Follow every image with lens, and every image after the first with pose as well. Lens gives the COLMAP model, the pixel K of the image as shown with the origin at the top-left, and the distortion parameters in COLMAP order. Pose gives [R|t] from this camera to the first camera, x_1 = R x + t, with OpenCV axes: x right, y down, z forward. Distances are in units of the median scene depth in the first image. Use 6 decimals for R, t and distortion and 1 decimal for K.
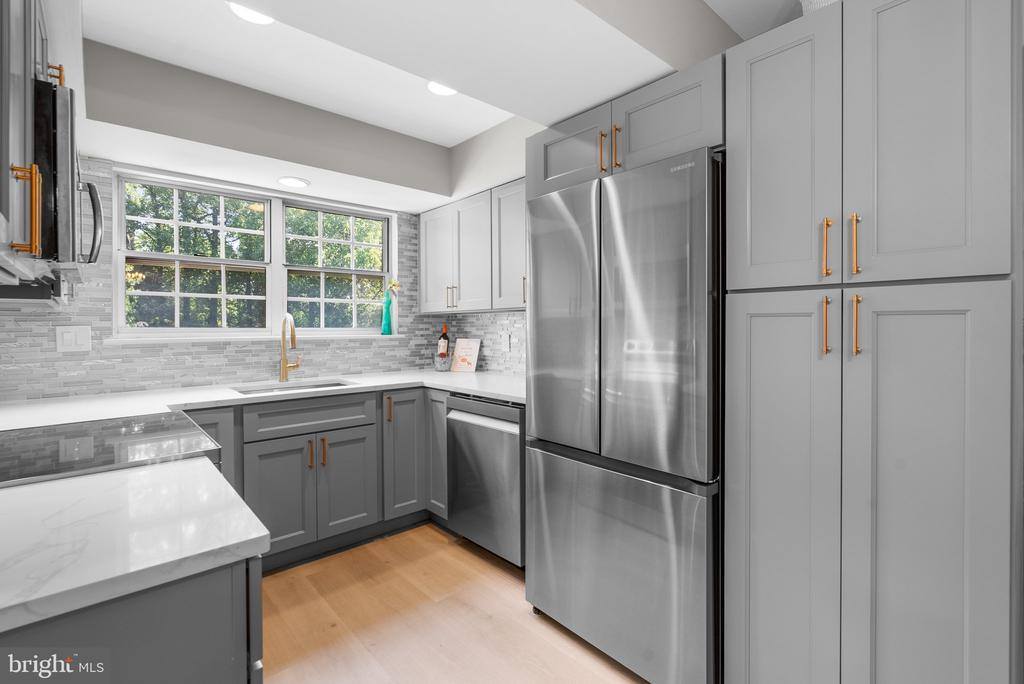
lens RADIAL K [[470.2, 0, 510.9], [0, 470.2, 328.0], [0, 0, 1]] dist [0.001166, 0.000183]
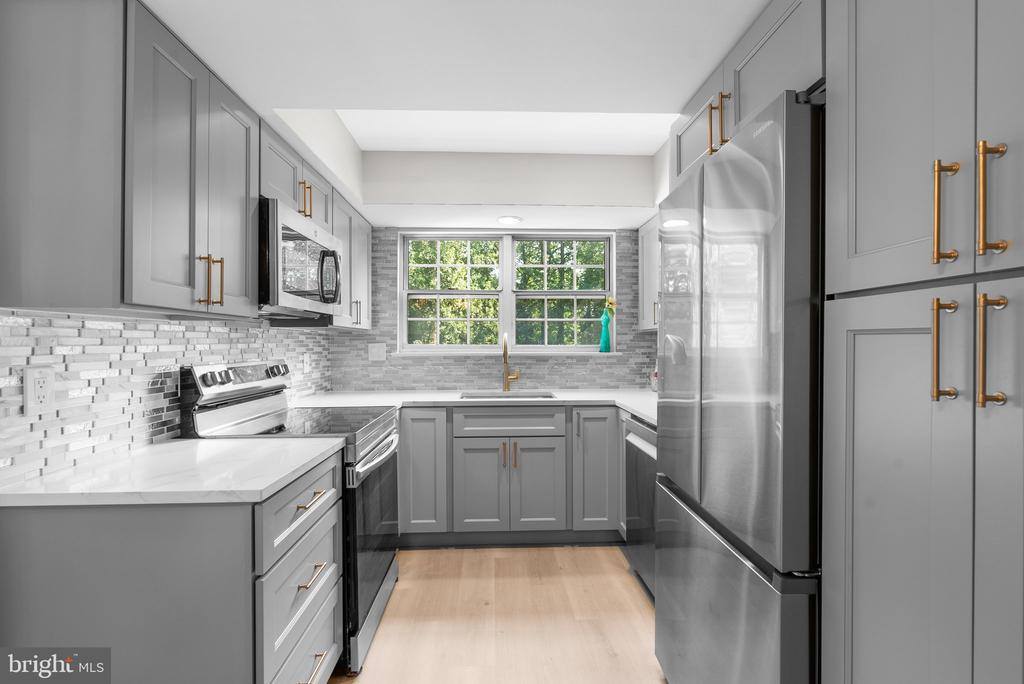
lens RADIAL K [[468.9, 0, 510.9], [0, 468.9, 344.7], [0, 0, 1]] dist [-0.001543, 0.000048]
pose [[0.774059, 0.005372, -0.633090, 0.280174], [-0.004657, 0.999985, 0.002792, -0.004882], [0.633096, 0.000787, 0.774073, 0.105386]]
